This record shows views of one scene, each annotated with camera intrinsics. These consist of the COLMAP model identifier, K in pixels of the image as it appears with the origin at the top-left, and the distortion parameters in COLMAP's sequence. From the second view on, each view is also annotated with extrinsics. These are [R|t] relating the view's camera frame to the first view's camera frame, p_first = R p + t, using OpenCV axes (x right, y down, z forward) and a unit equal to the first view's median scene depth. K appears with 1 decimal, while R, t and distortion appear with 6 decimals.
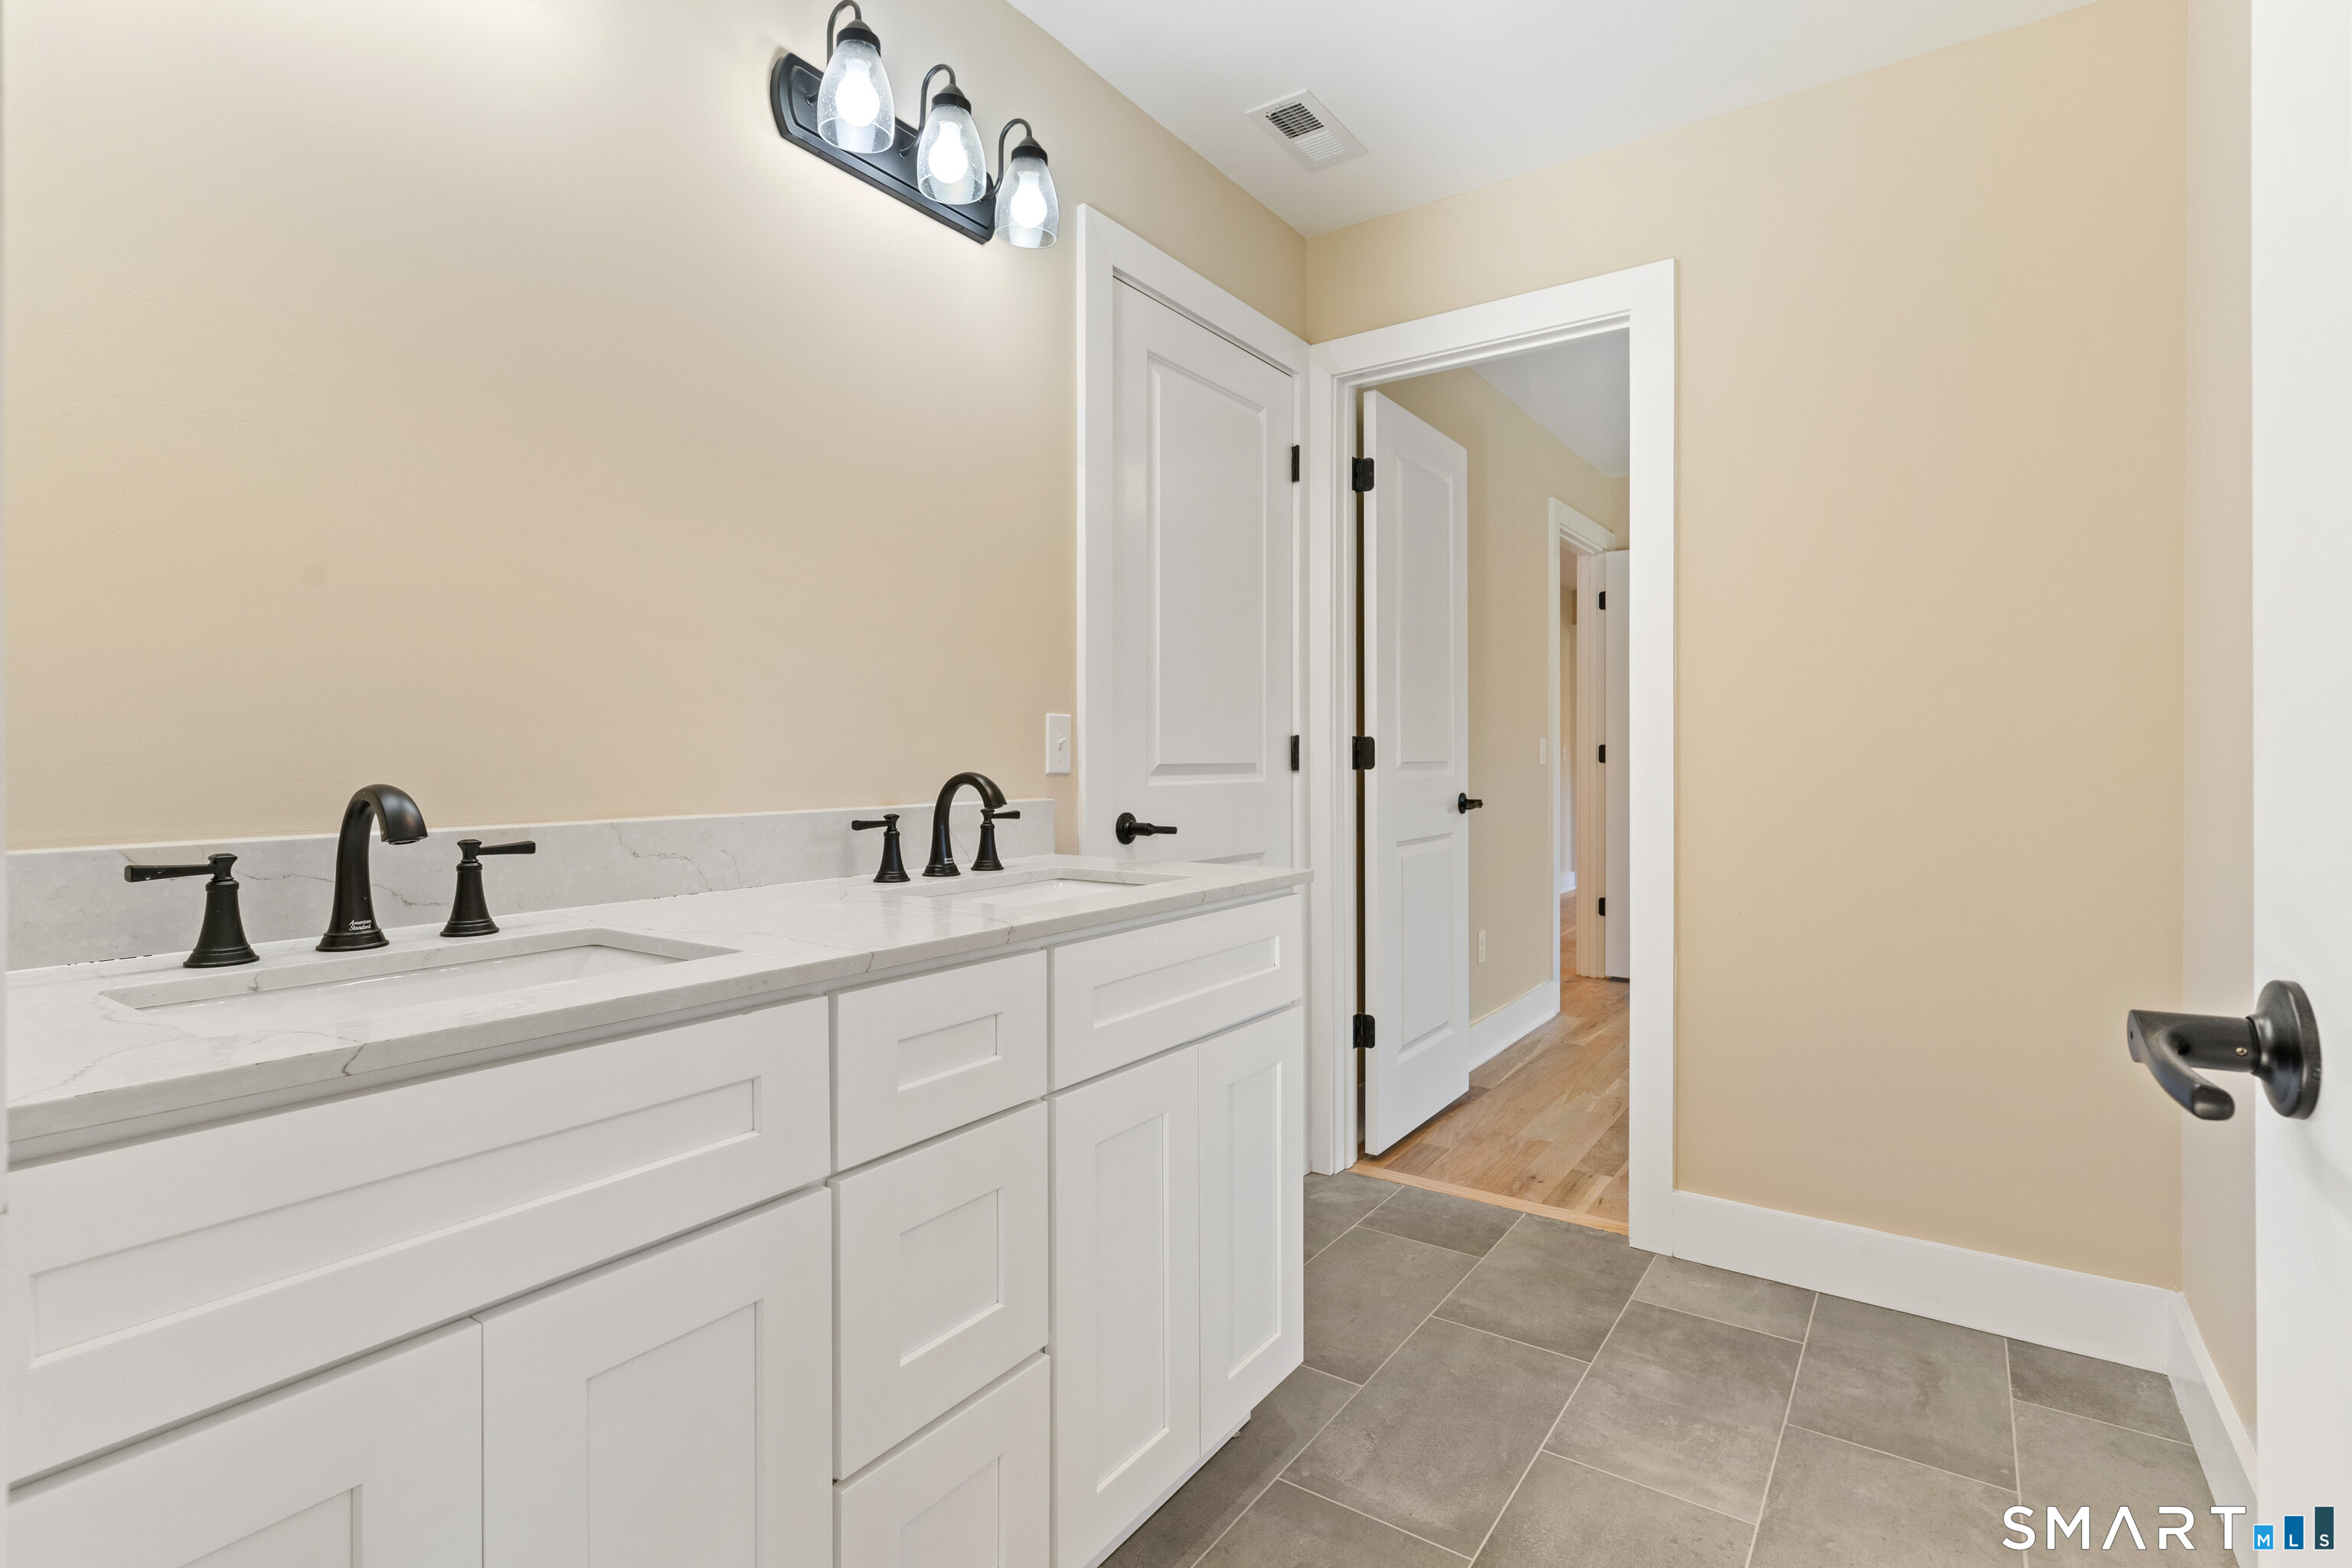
lens RADIAL K [[1127.7, 0, 1158.0], [0, 1127.7, 773.6], [0, 0, 1]] dist [0.001765, -0.000461]
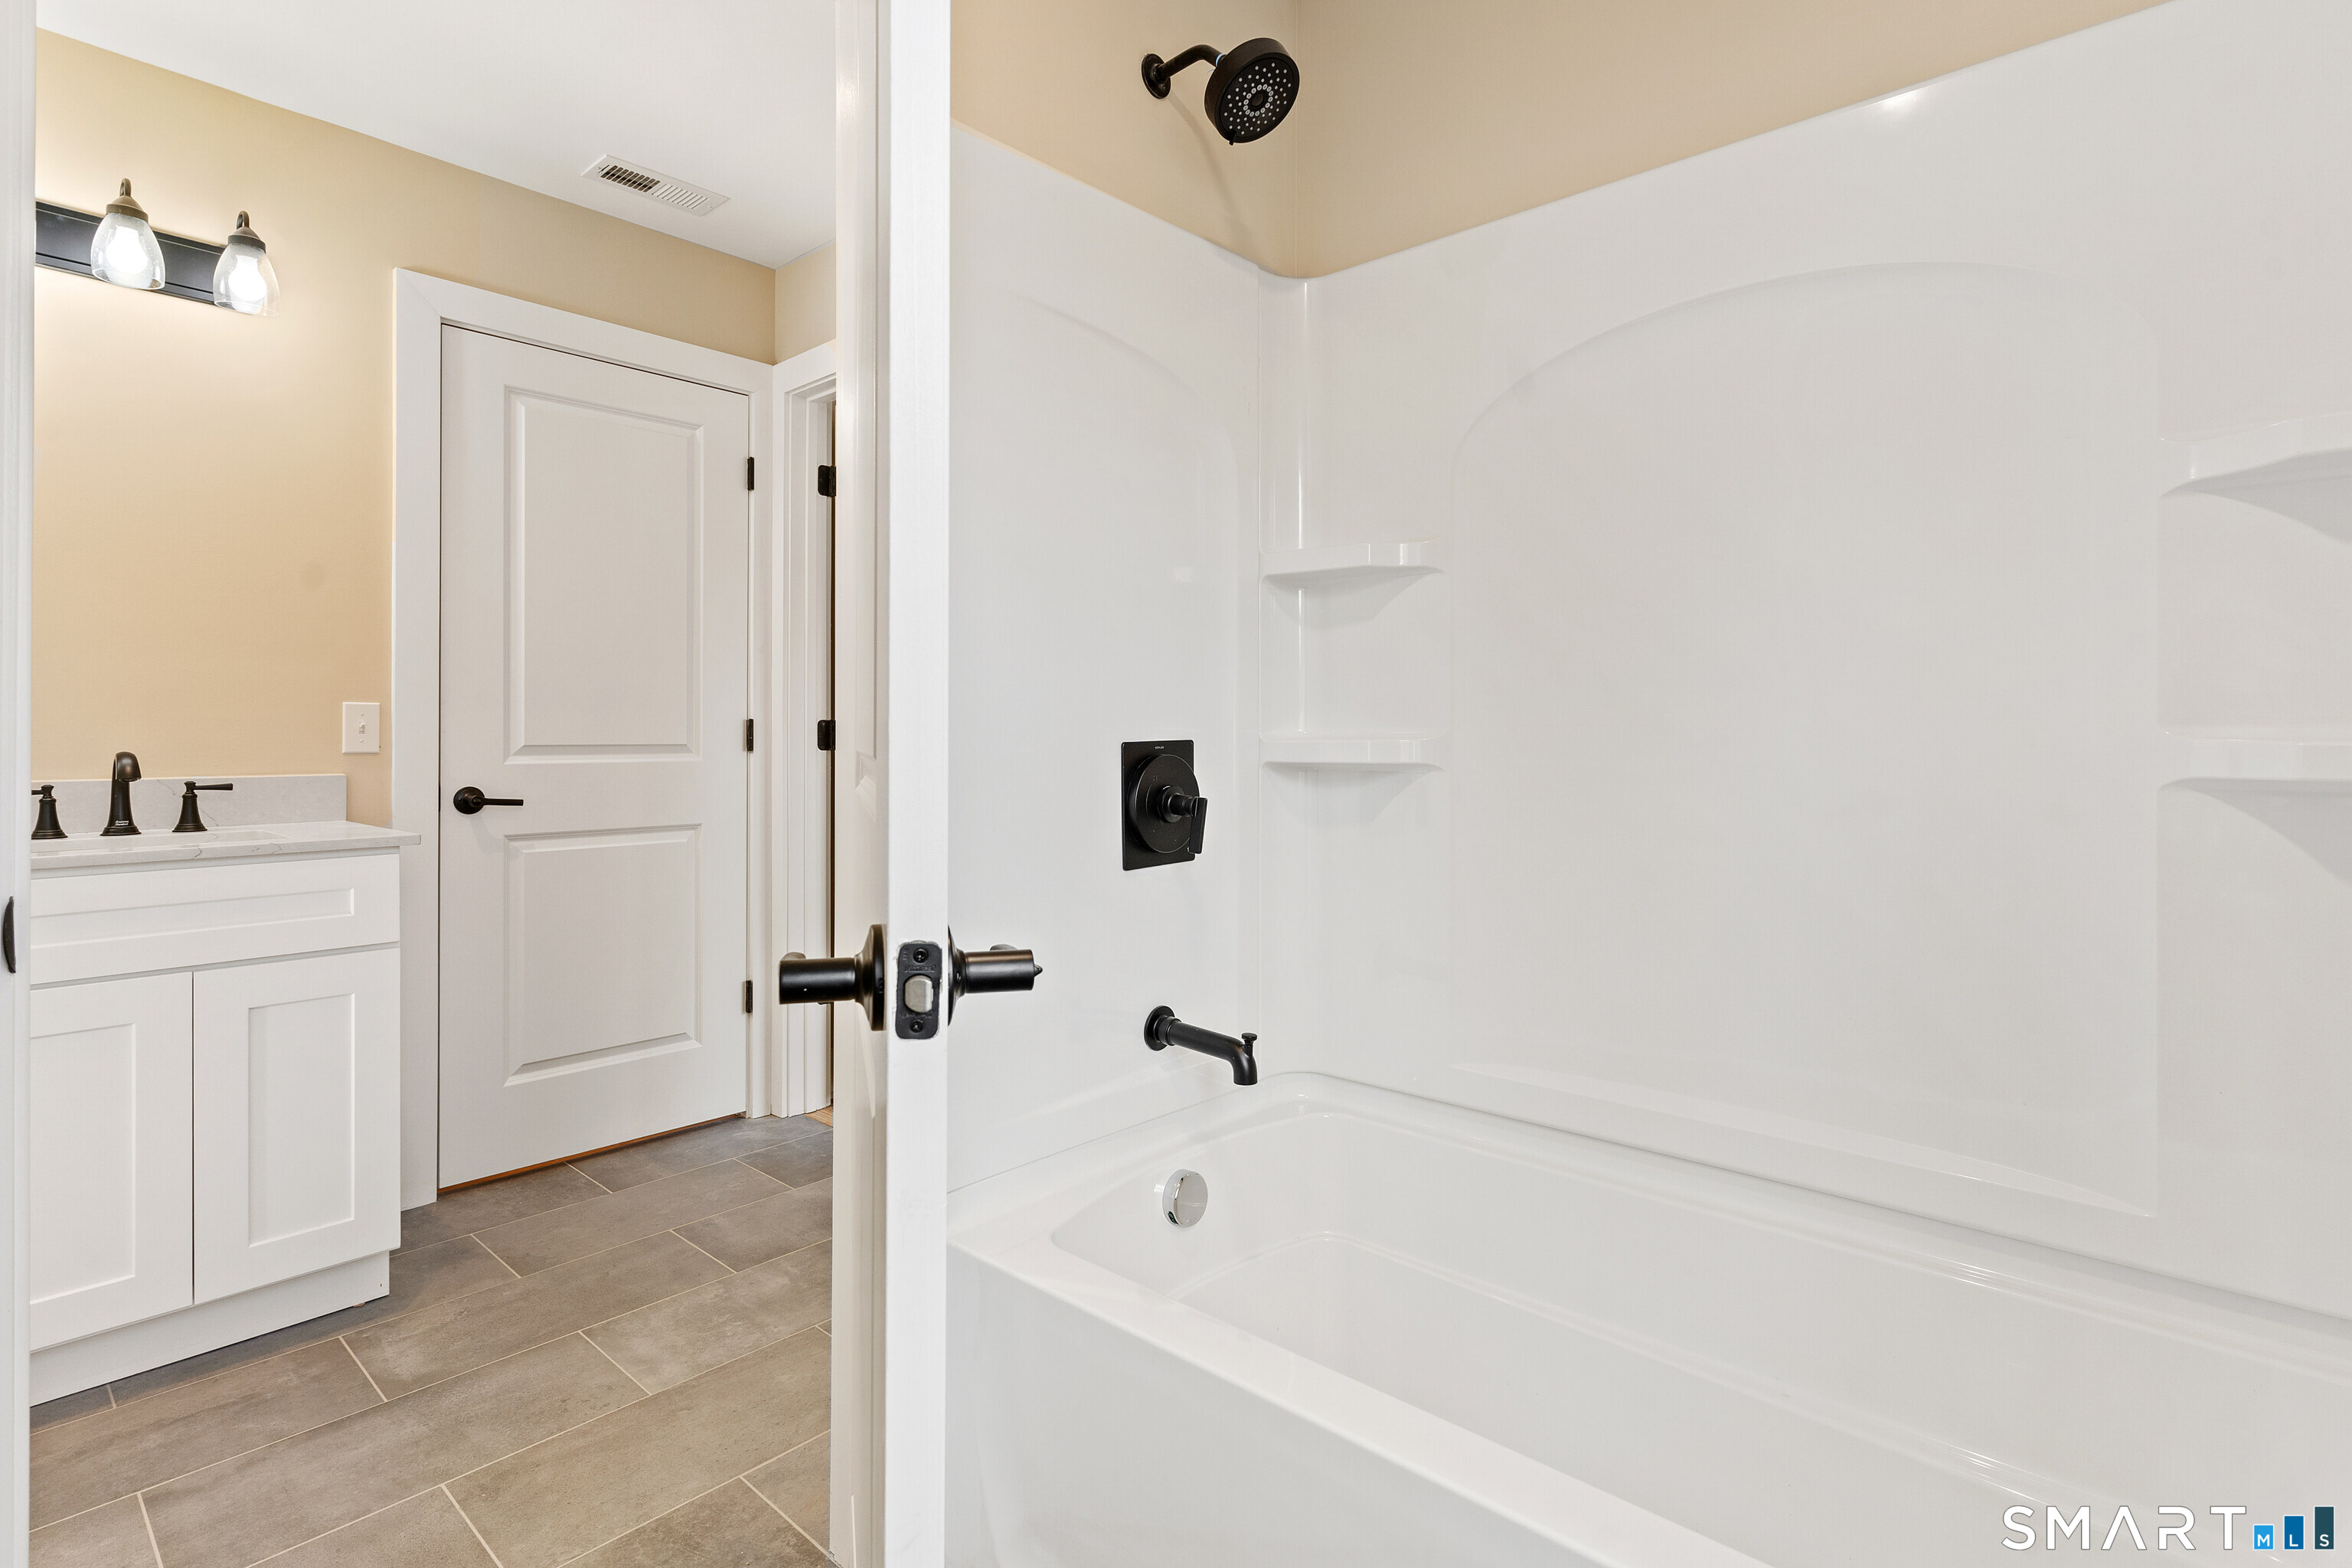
lens RADIAL K [[1127.7, 0, 1136.5], [0, 1127.7, 755.8], [0, 0, 1]] dist [0.001765, -0.000461]
pose [[0.992739, 0.001902, -0.120271, 0.754820], [-0.001954, 0.999998, -0.000316, 0.001940], [0.120271, 0.000549, 0.992741, -0.064883]]
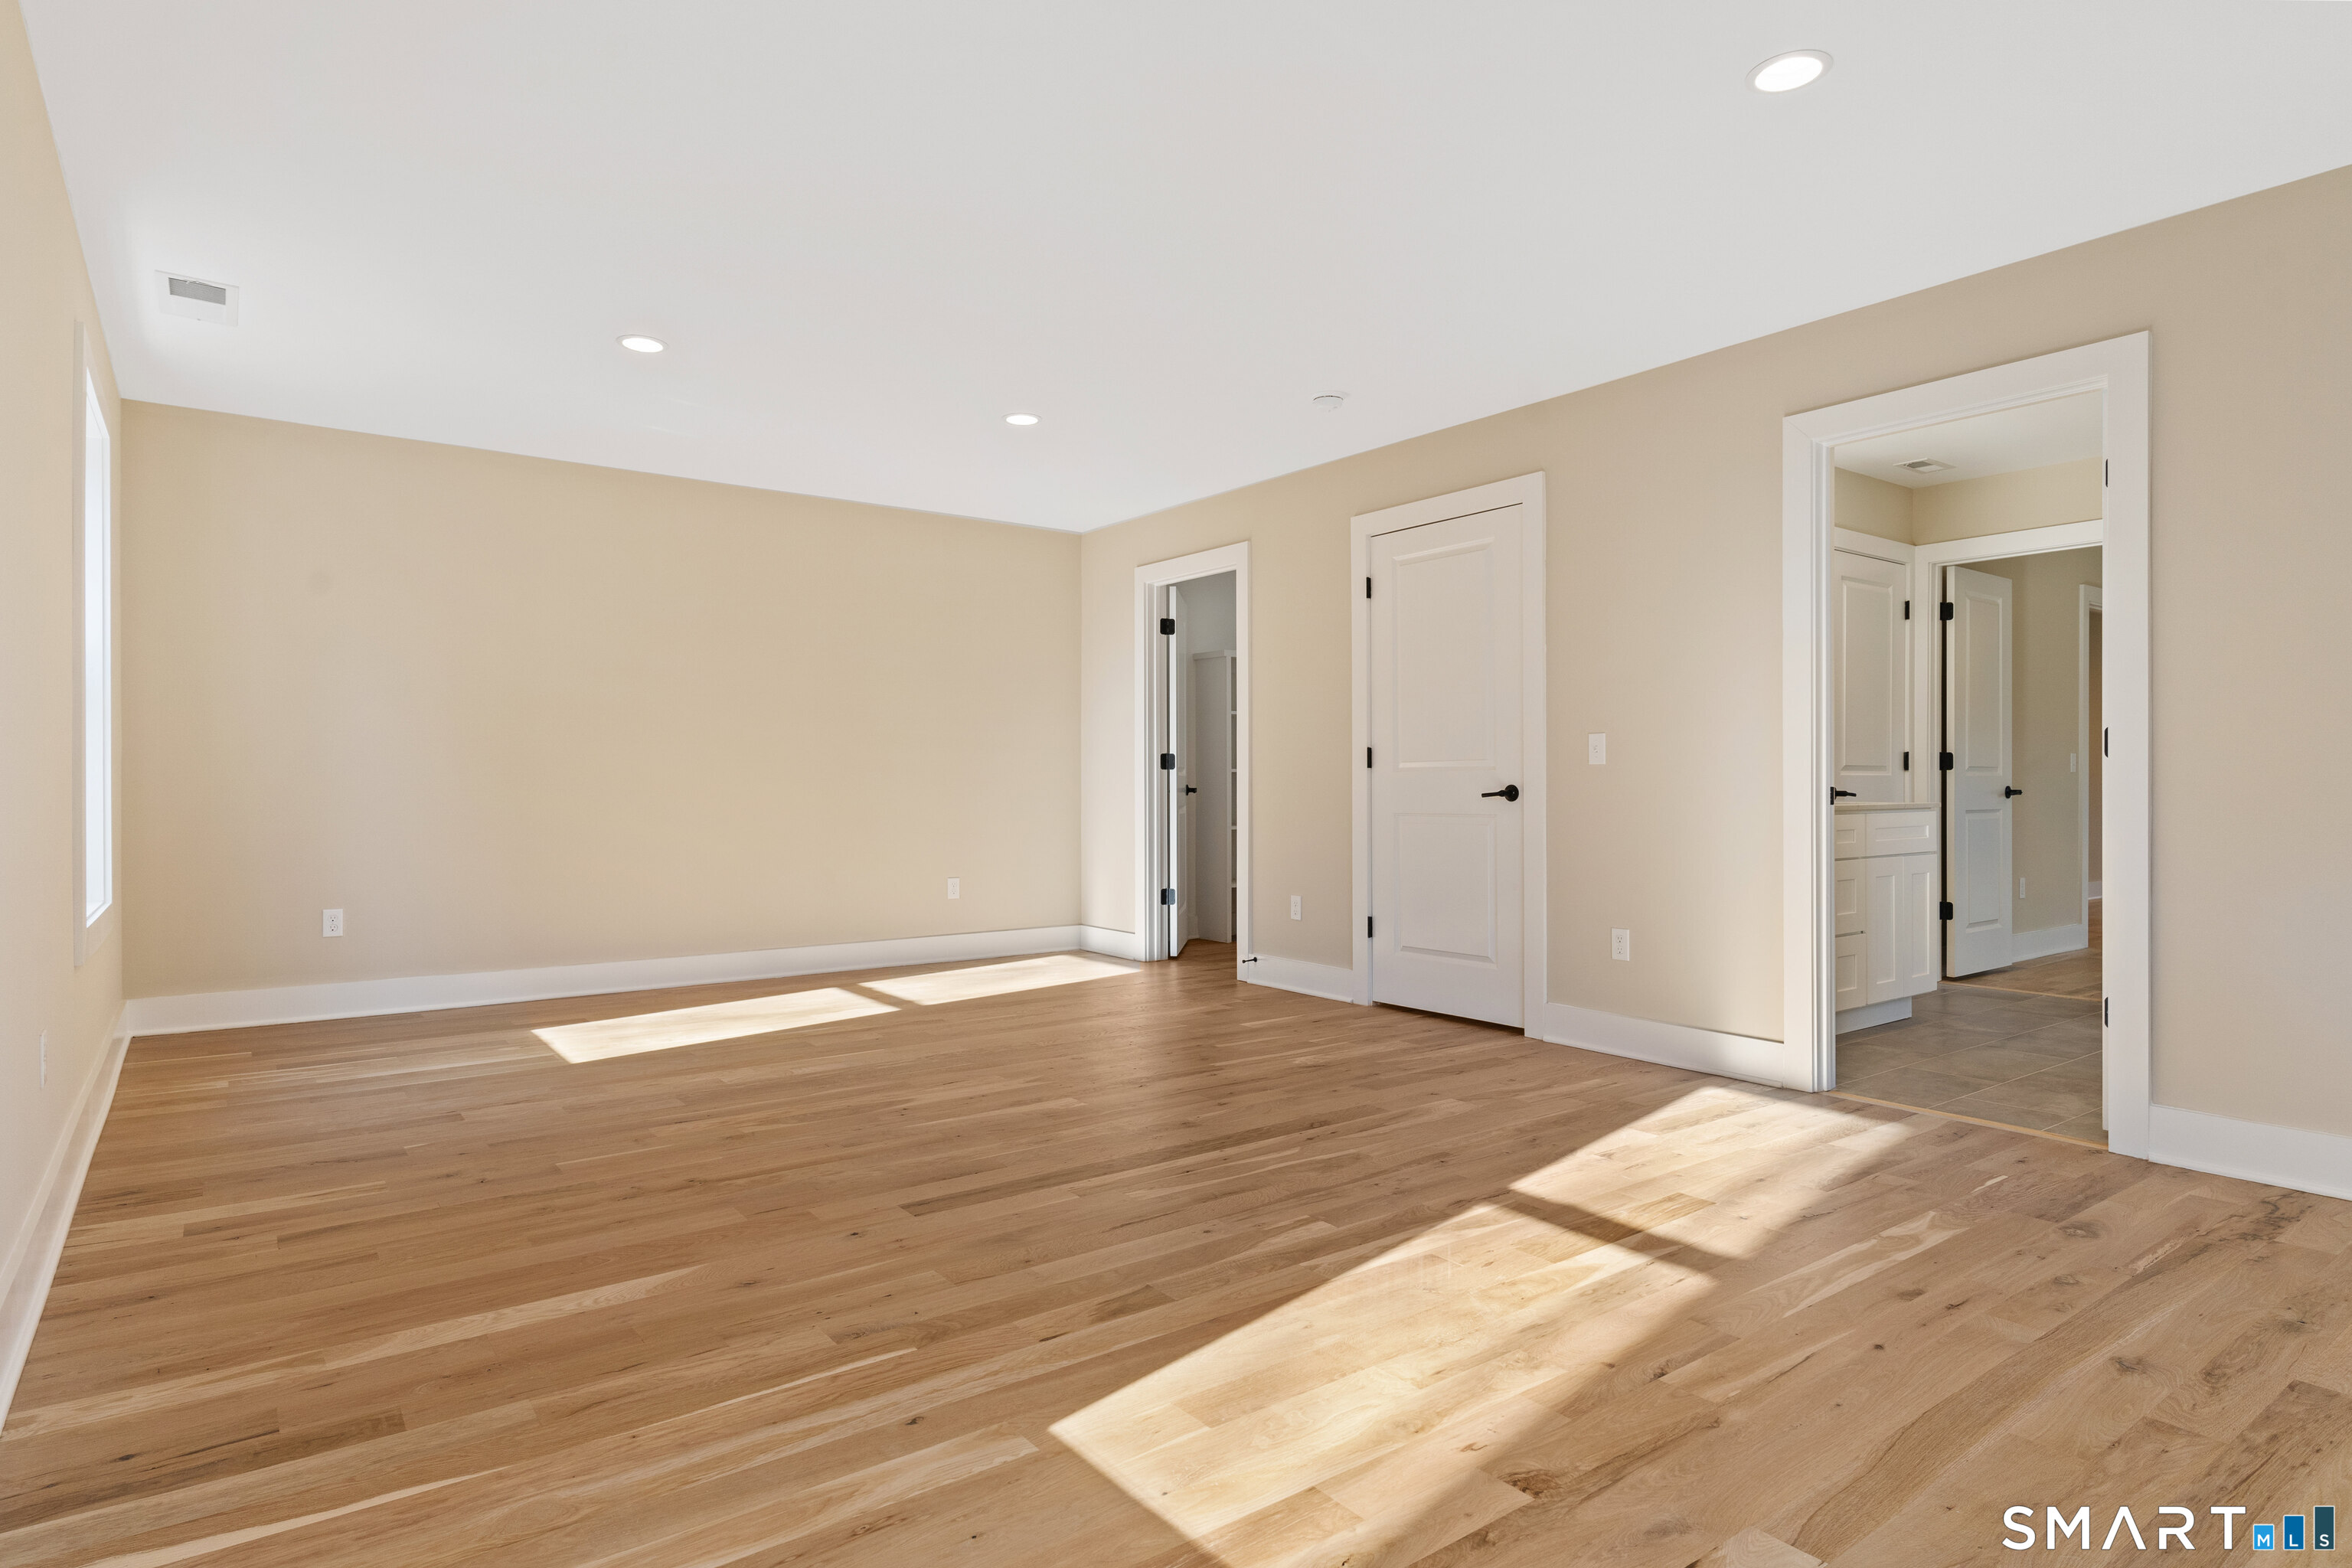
lens RADIAL K [[1278.3, 0, 1166.7], [0, 1278.3, 773.5], [0, 0, 1]] dist [0.006977, -0.000599]
pose [[0.950200, 0.004653, -0.311607, -0.472075], [-0.009087, 0.999877, -0.012777, 0.050906], [0.311509, 0.014972, 0.950125, -1.746637]]
